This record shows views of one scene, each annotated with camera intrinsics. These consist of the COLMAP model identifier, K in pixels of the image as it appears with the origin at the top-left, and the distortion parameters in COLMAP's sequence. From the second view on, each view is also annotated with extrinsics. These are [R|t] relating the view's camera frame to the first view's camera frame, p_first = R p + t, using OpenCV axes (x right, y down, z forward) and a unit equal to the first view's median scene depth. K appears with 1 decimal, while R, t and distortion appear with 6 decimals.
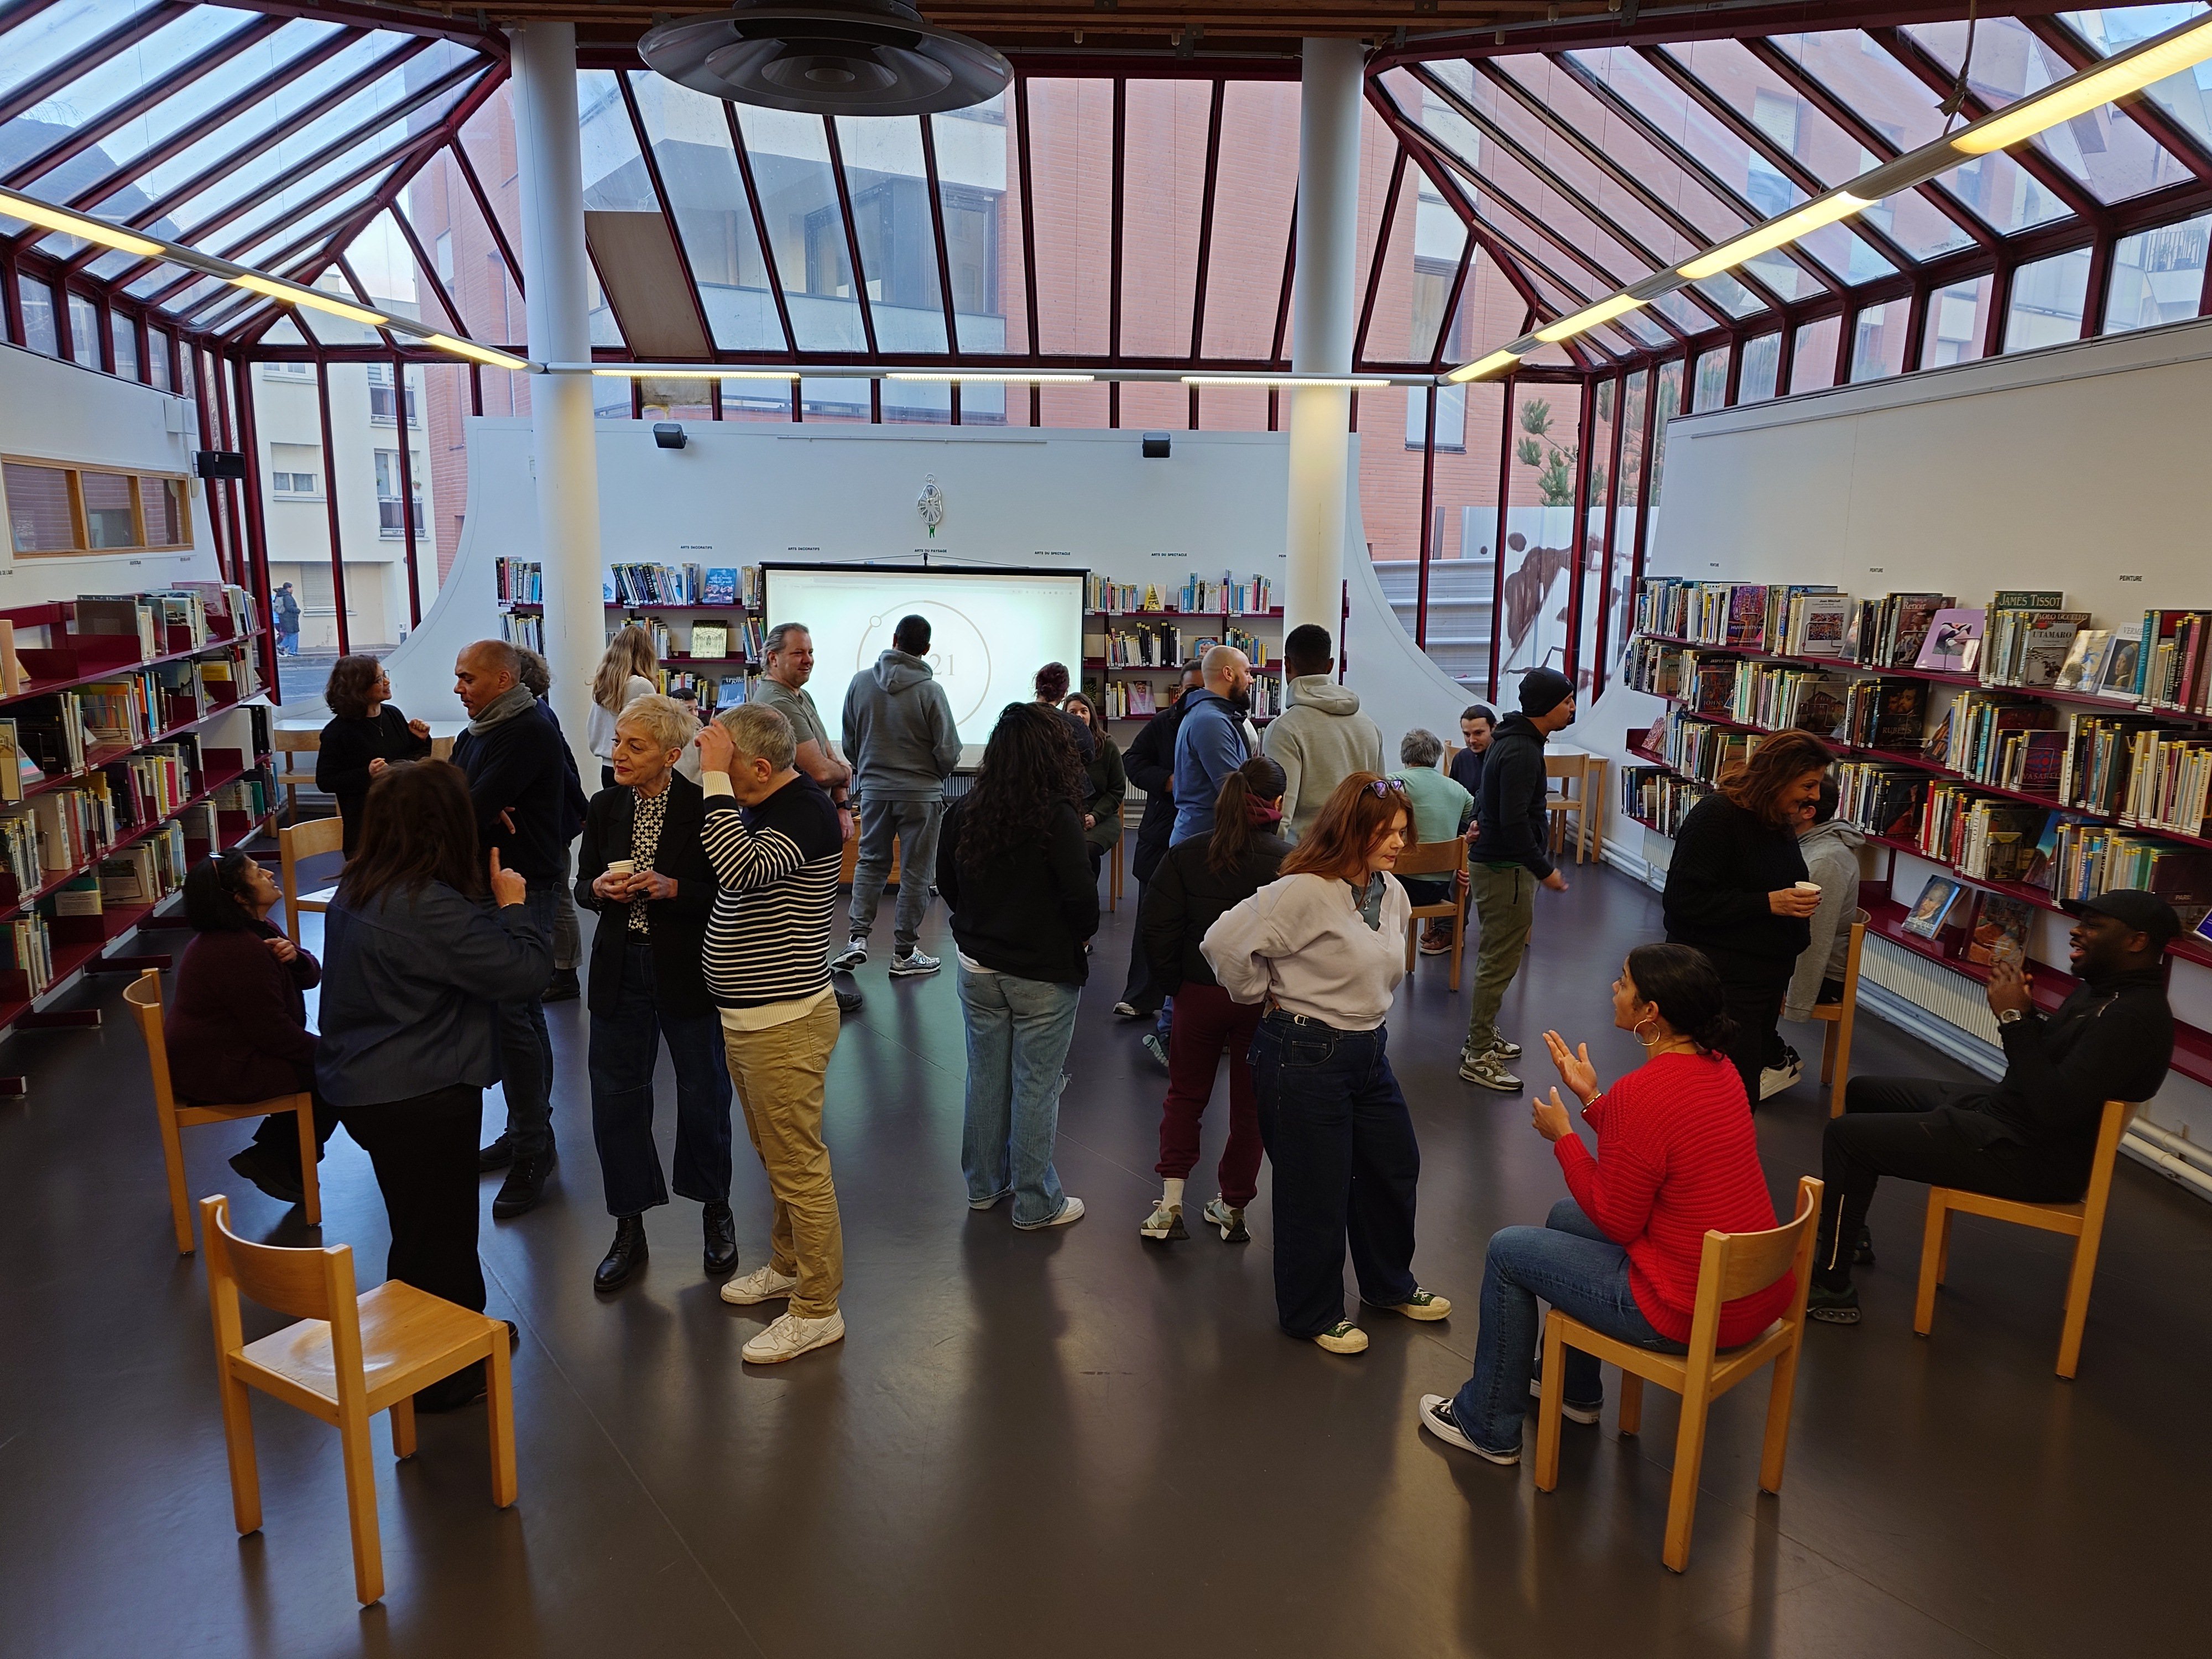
lens RADIAL K [[1544.0, 0, 1118.7], [0, 1544.0, 844.5], [0, 0, 1]] dist [0.004918, -0.004841]
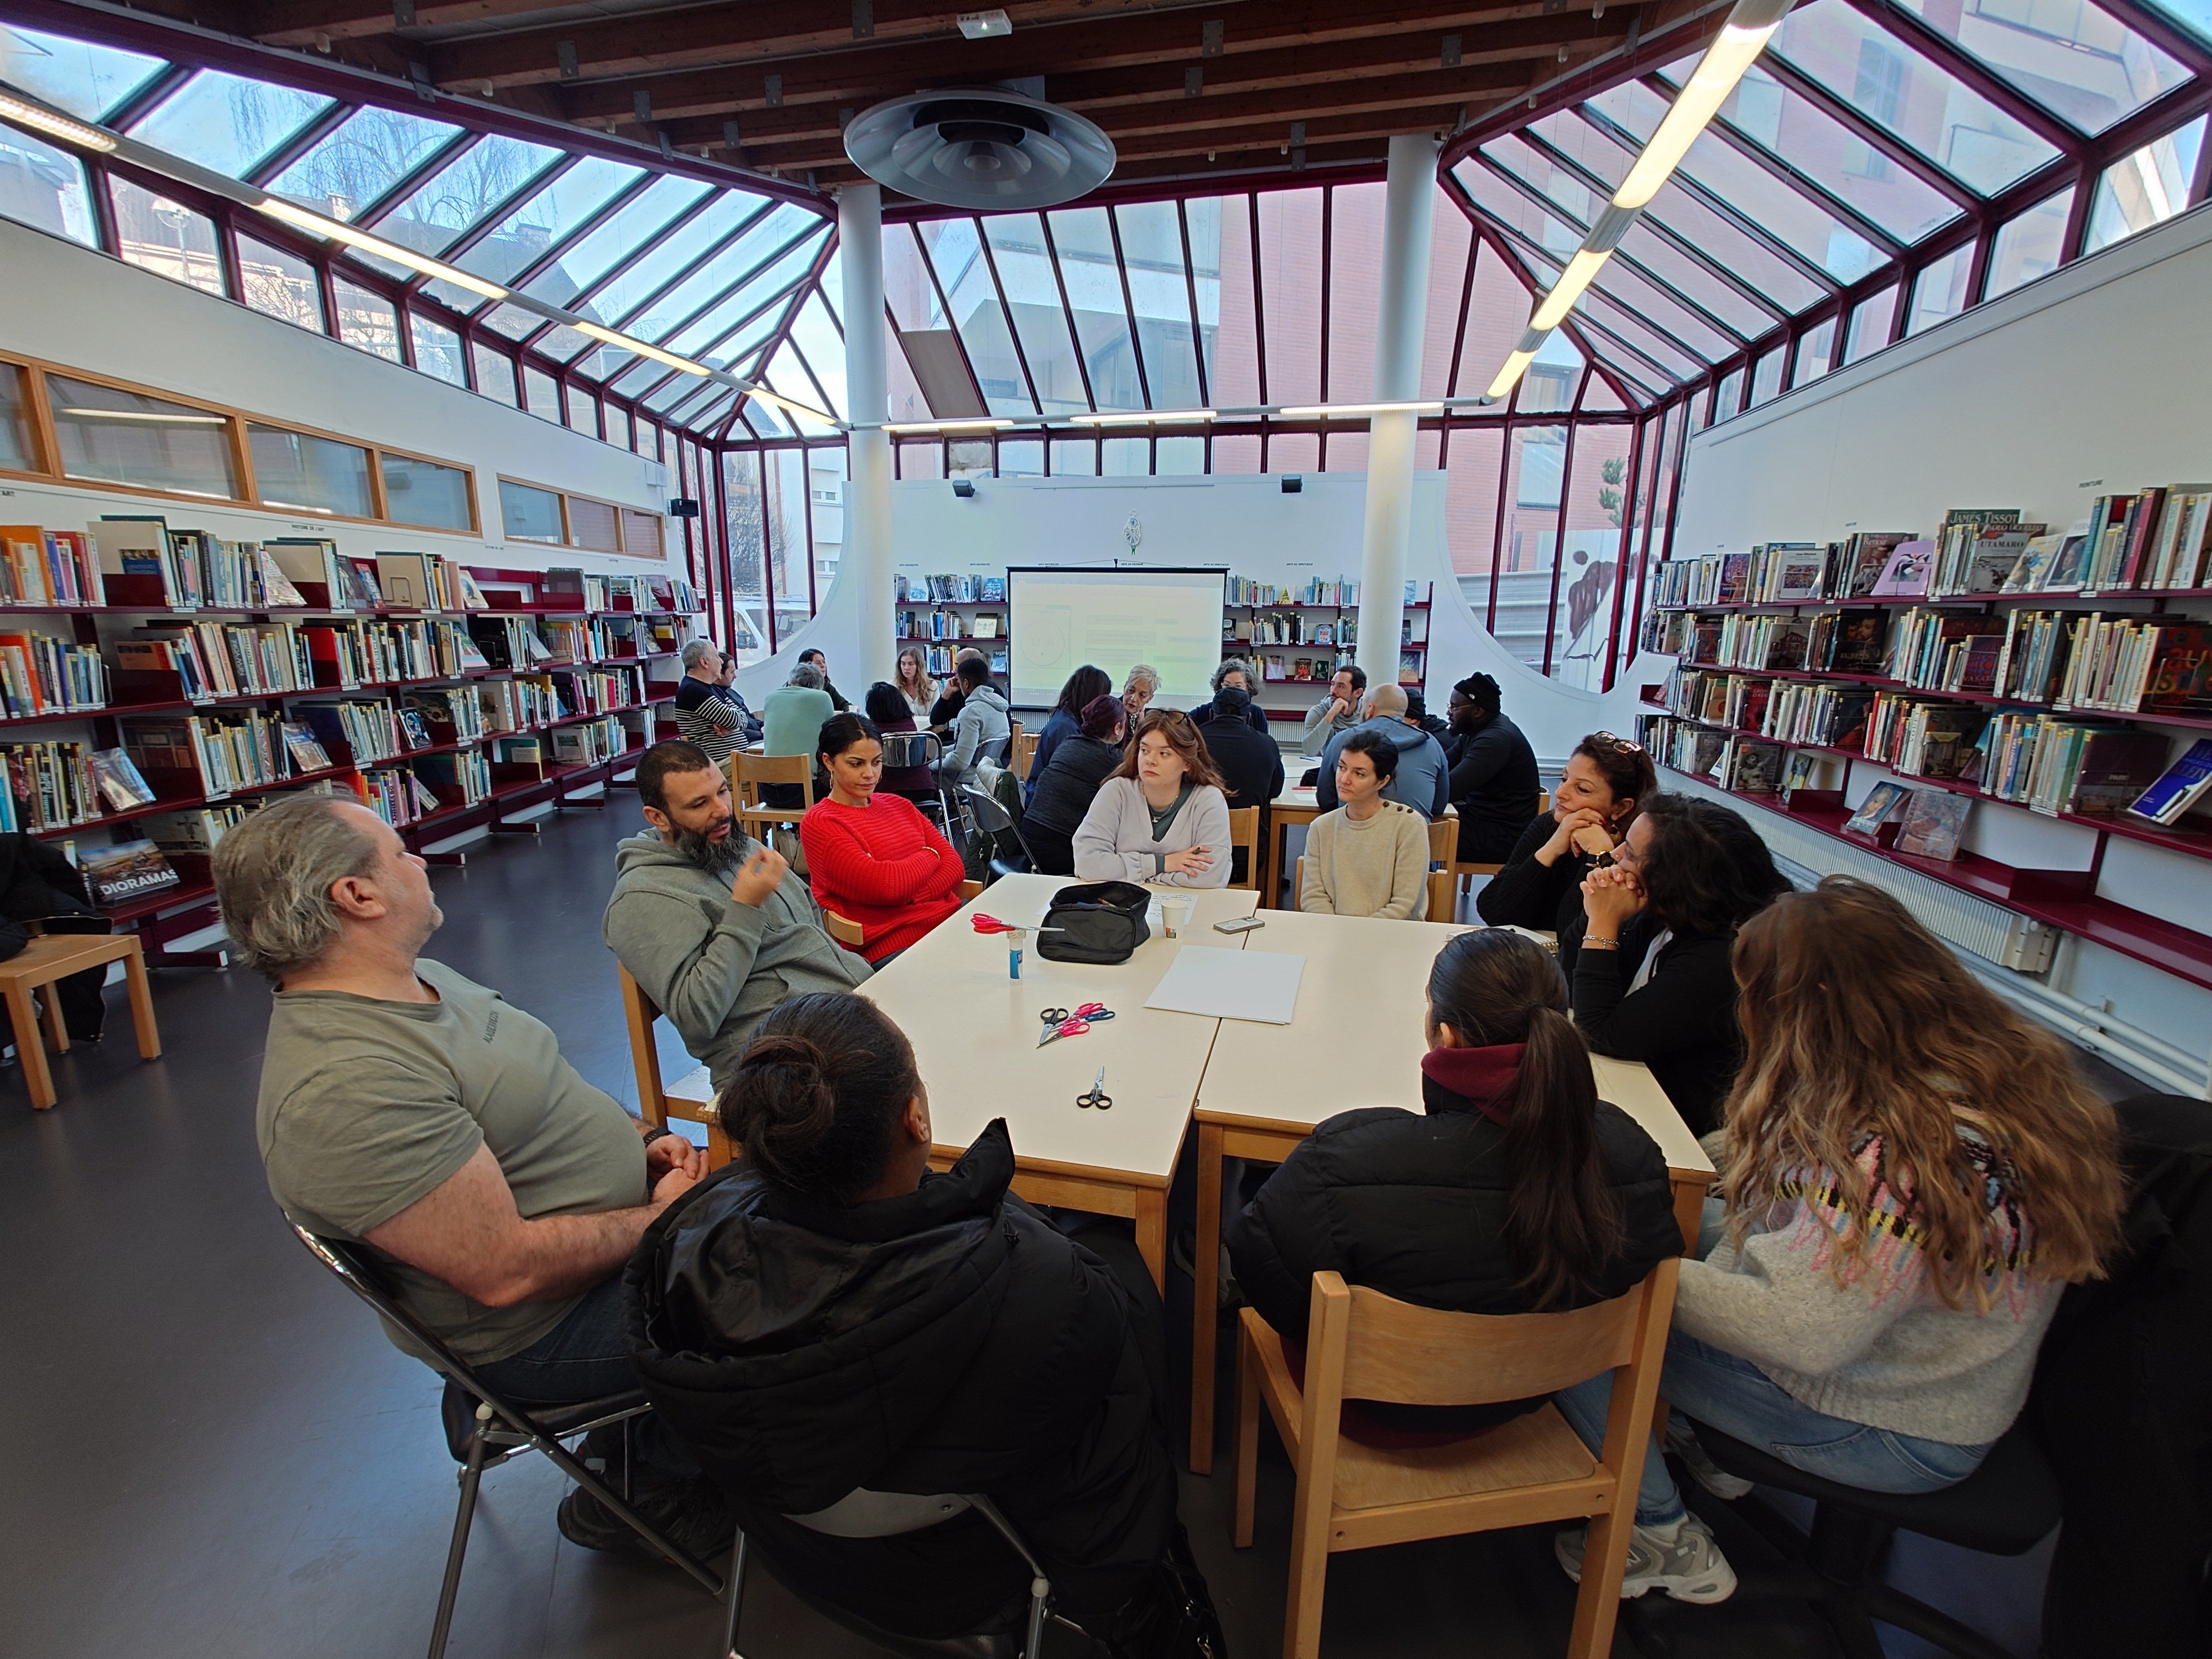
lens RADIAL K [[991.8, 0, 1103.5], [0, 991.8, 835.8], [0, 0, 1]] dist [0.003548, -0.002747]
pose [[0.970169, 0.049764, -0.237267, 0.108187], [-0.043794, 0.998579, 0.030369, 0.046693], [0.238441, -0.019072, 0.970970, 0.110890]]
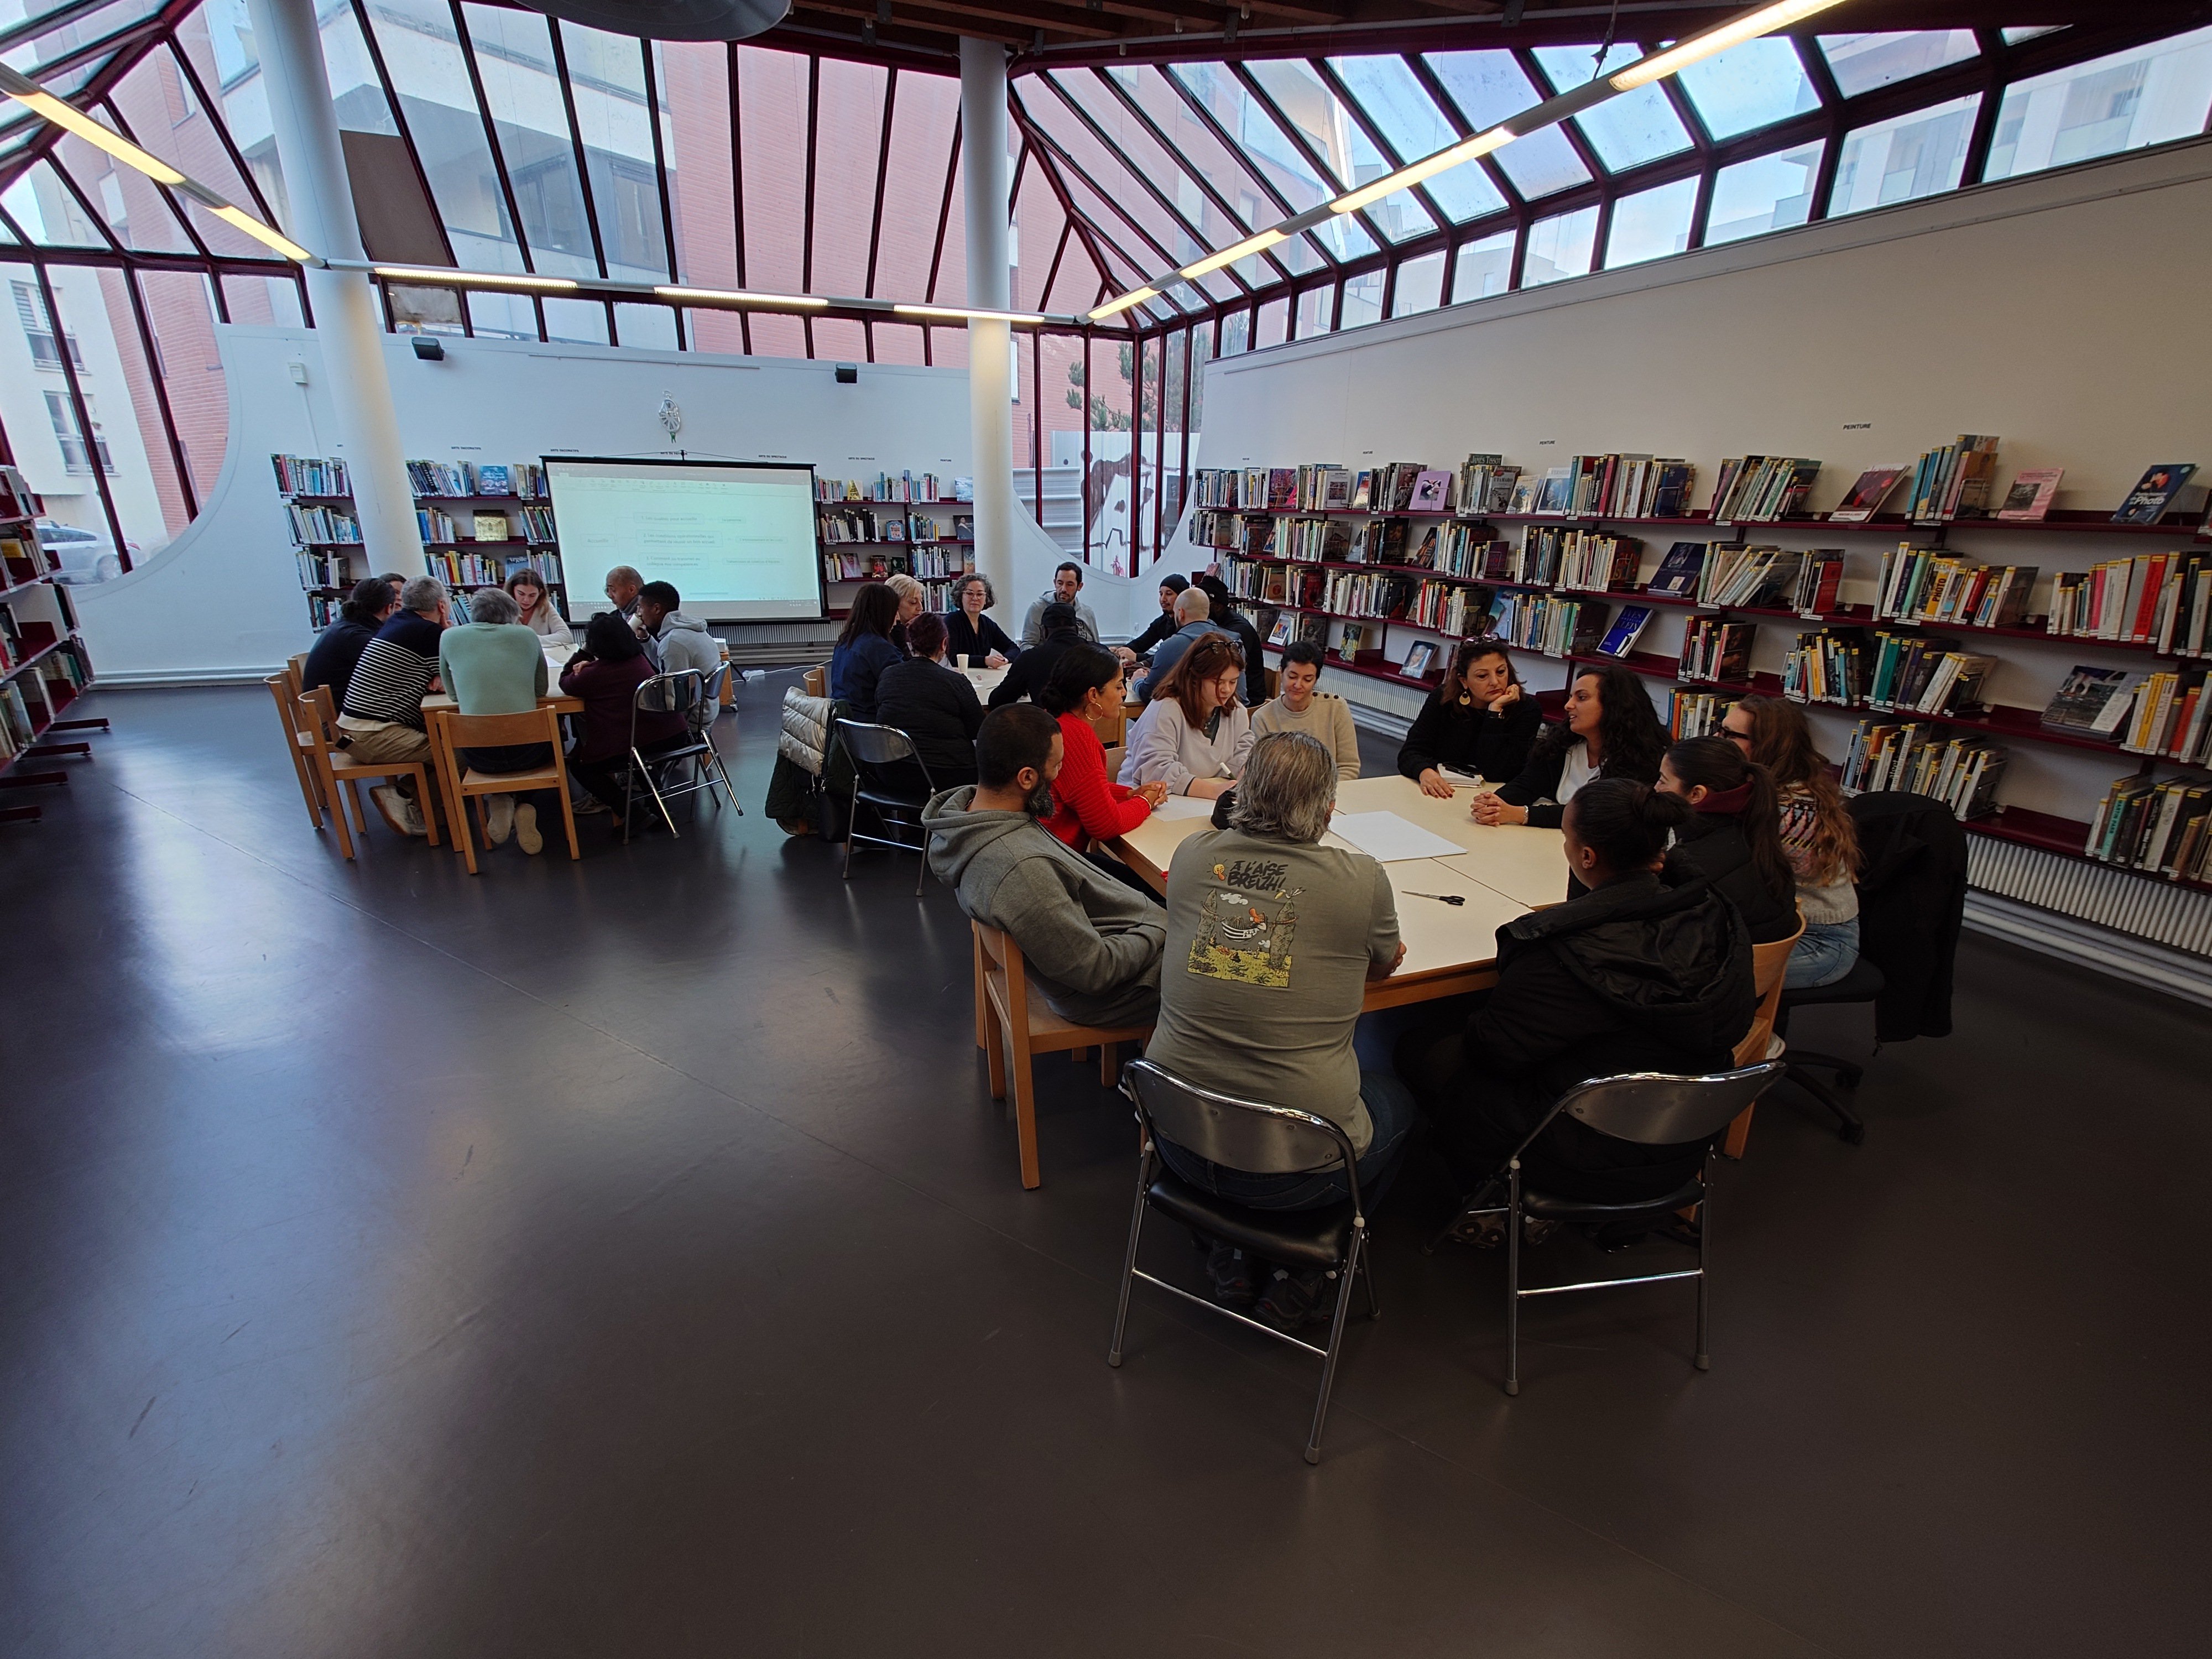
lens RADIAL K [[991.8, 0, 1108.4], [0, 991.8, 840.3], [0, 0, 1]] dist [0.003548, -0.002747]
pose [[0.937658, -0.115686, 0.327742, -0.115039], [0.066722, 0.985355, 0.156919, 0.030851], [-0.341096, -0.125269, 0.931645, 0.070246]]
